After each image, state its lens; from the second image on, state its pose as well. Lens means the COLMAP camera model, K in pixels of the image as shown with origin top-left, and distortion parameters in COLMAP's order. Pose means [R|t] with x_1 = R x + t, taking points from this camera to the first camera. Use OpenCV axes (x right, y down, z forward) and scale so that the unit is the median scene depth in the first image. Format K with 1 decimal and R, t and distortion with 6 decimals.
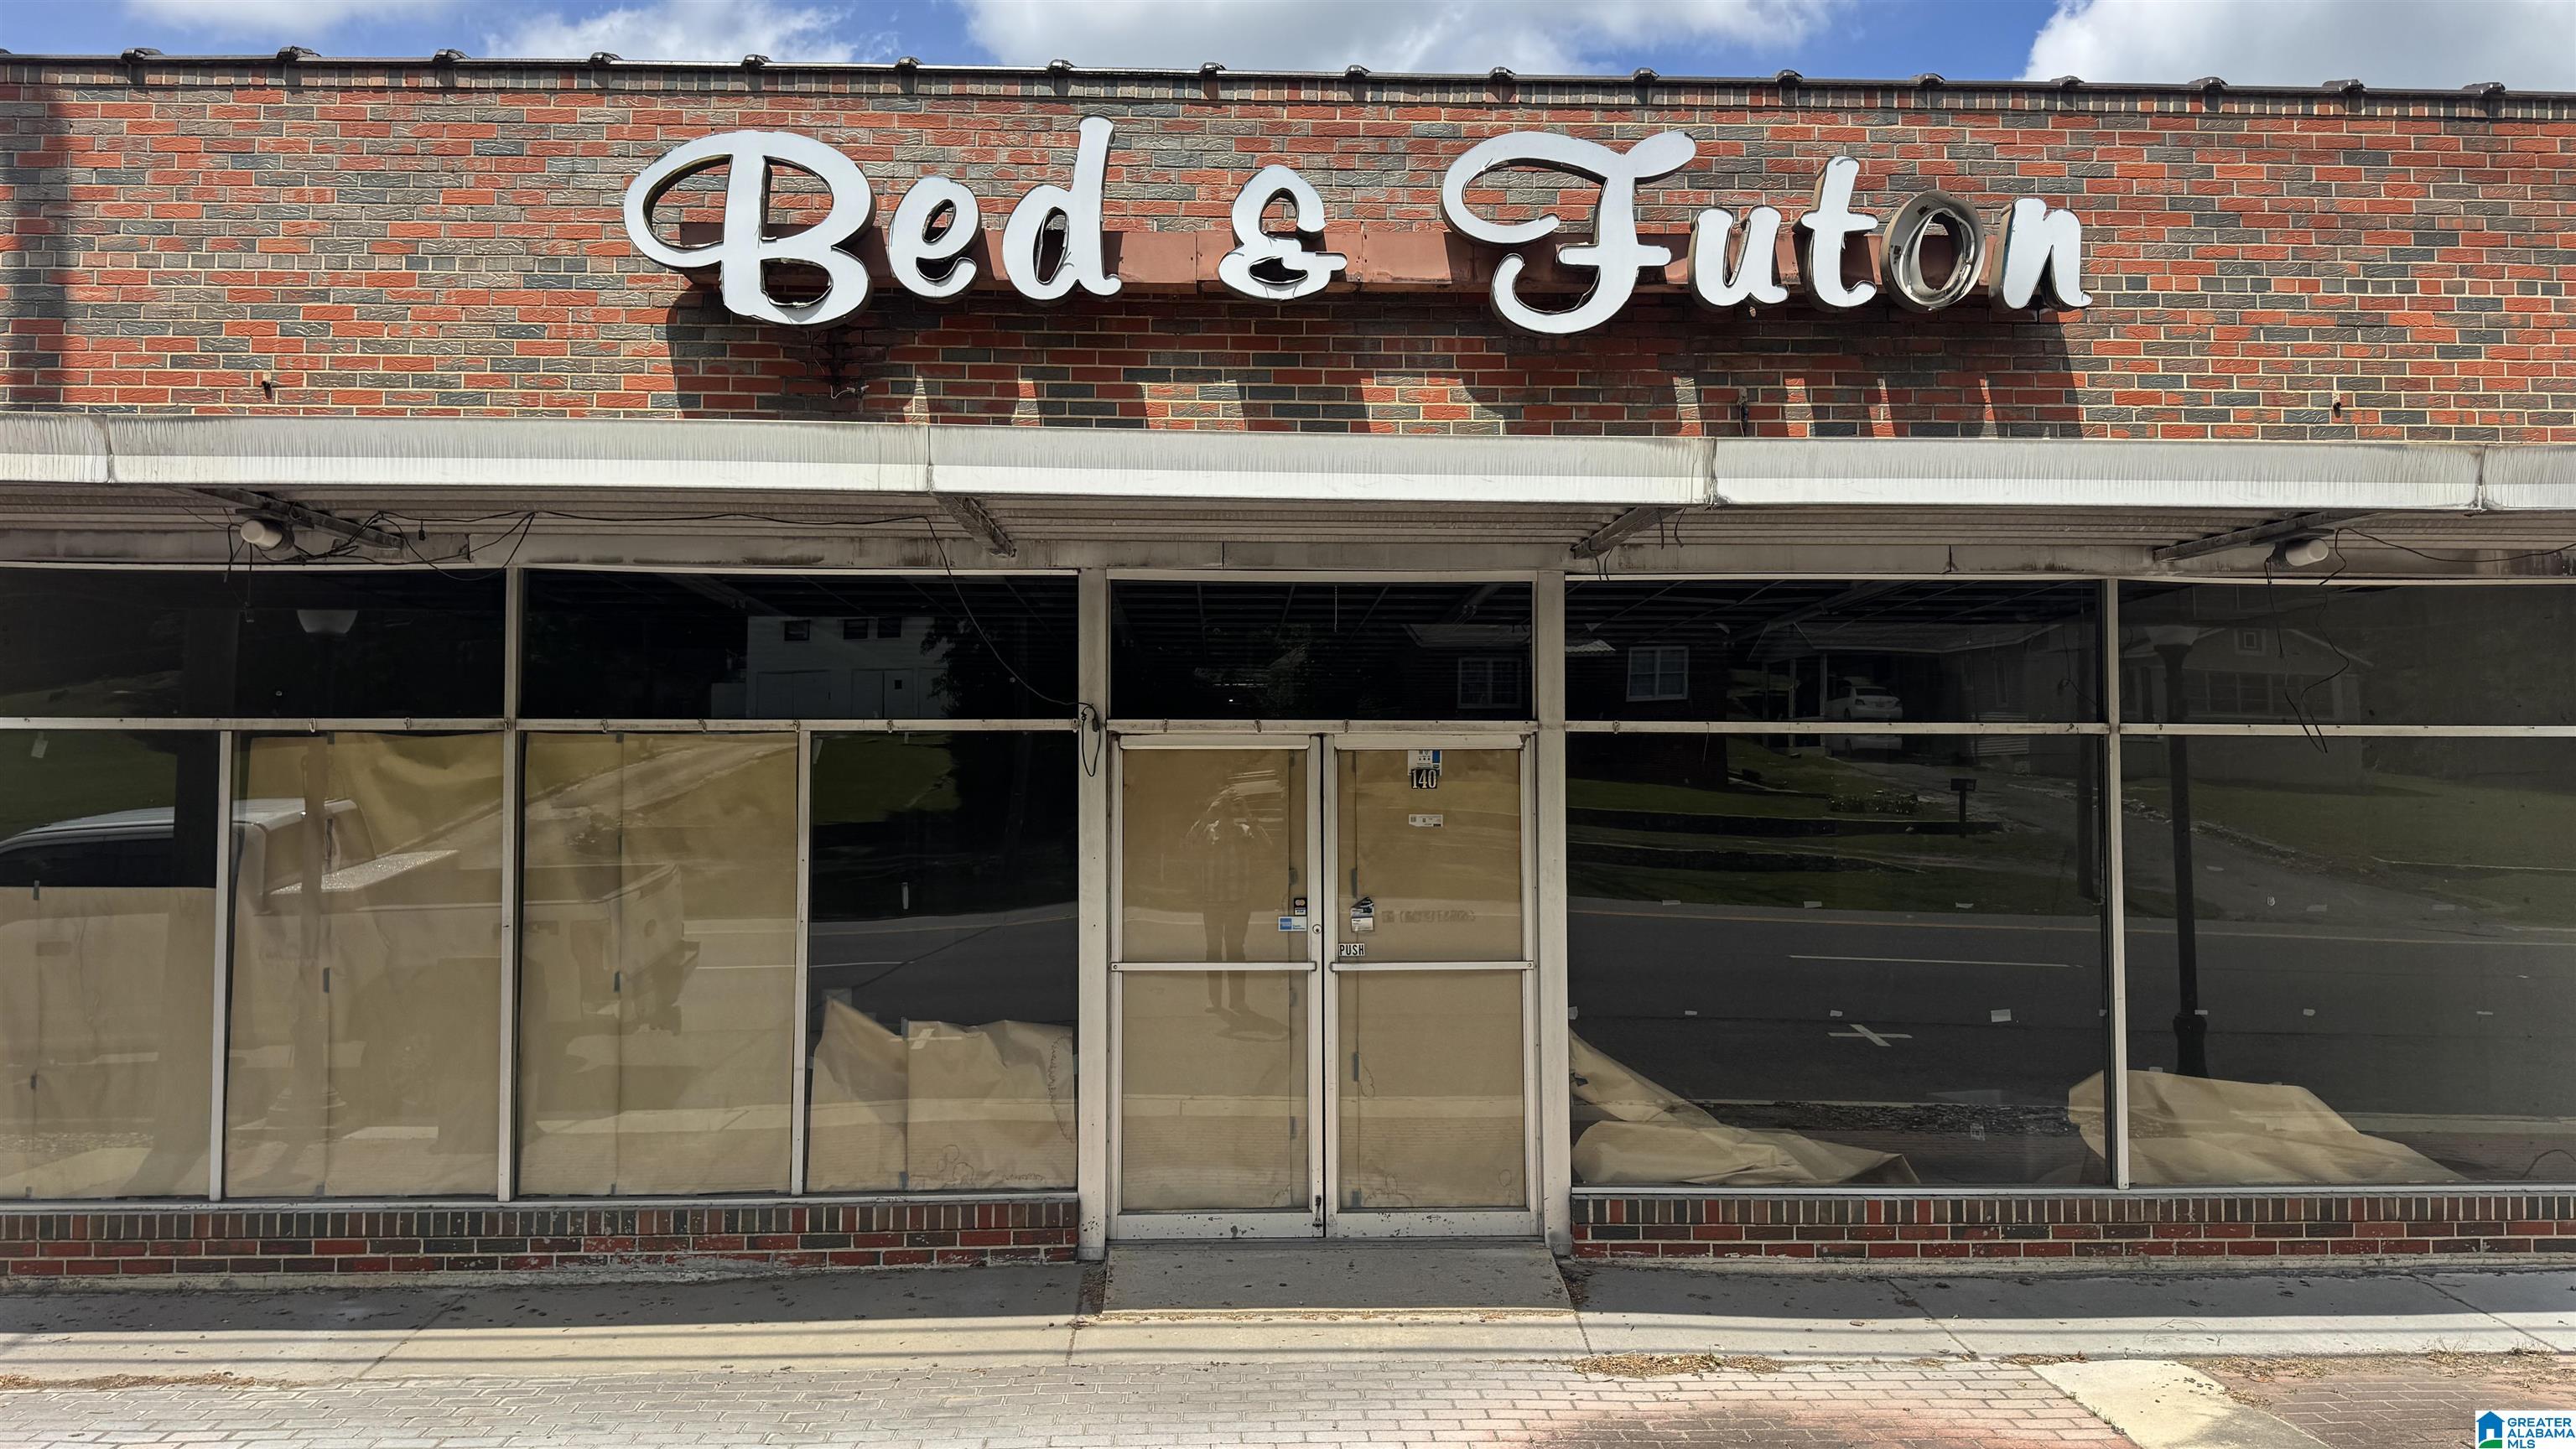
lens RADIAL K [[1688.4, 0, 1288.0], [0, 1688.4, 724.5], [0, 0, 1]] dist [0.064903, -0.061777]
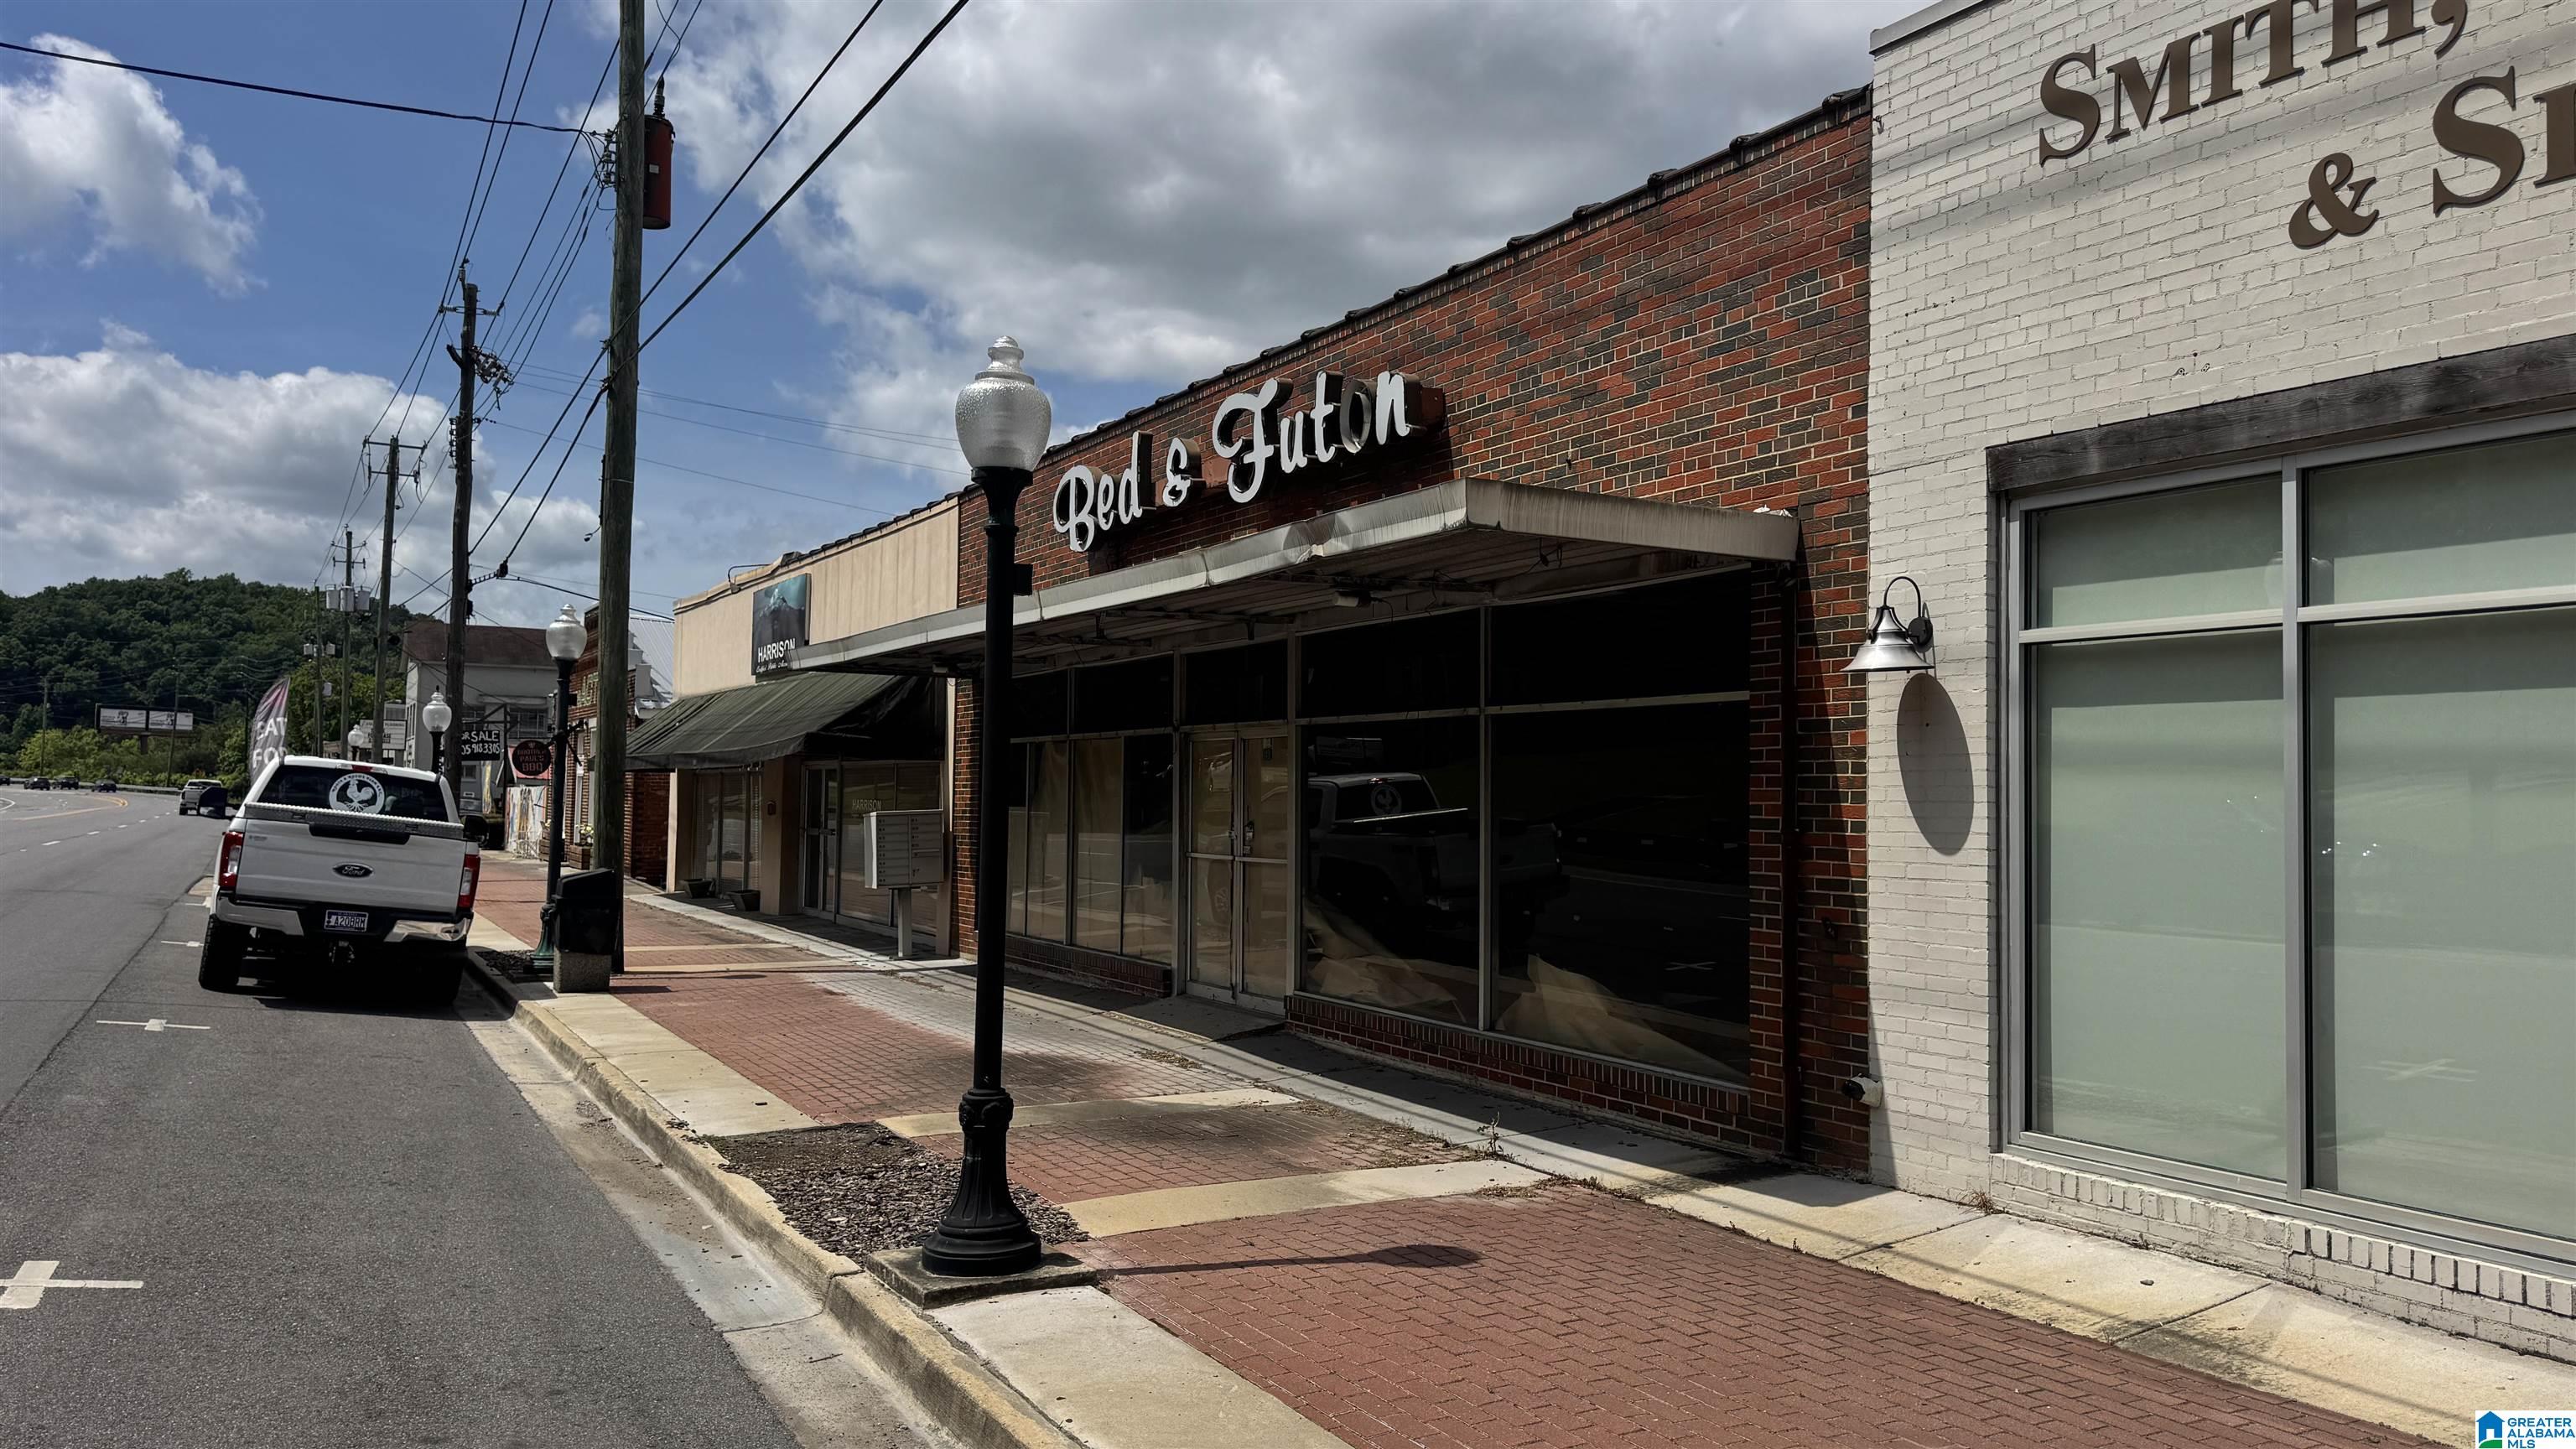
lens RADIAL K [[1786.7, 0, 1288.0], [0, 1786.7, 724.5], [0, 0, 1]] dist [0.191952, -0.424942]
pose [[0.450444, -0.032012, -0.892231, 1.819844], [0.023132, 0.999440, -0.024180, 0.048390], [0.892505, -0.009748, 0.450932, 0.182278]]
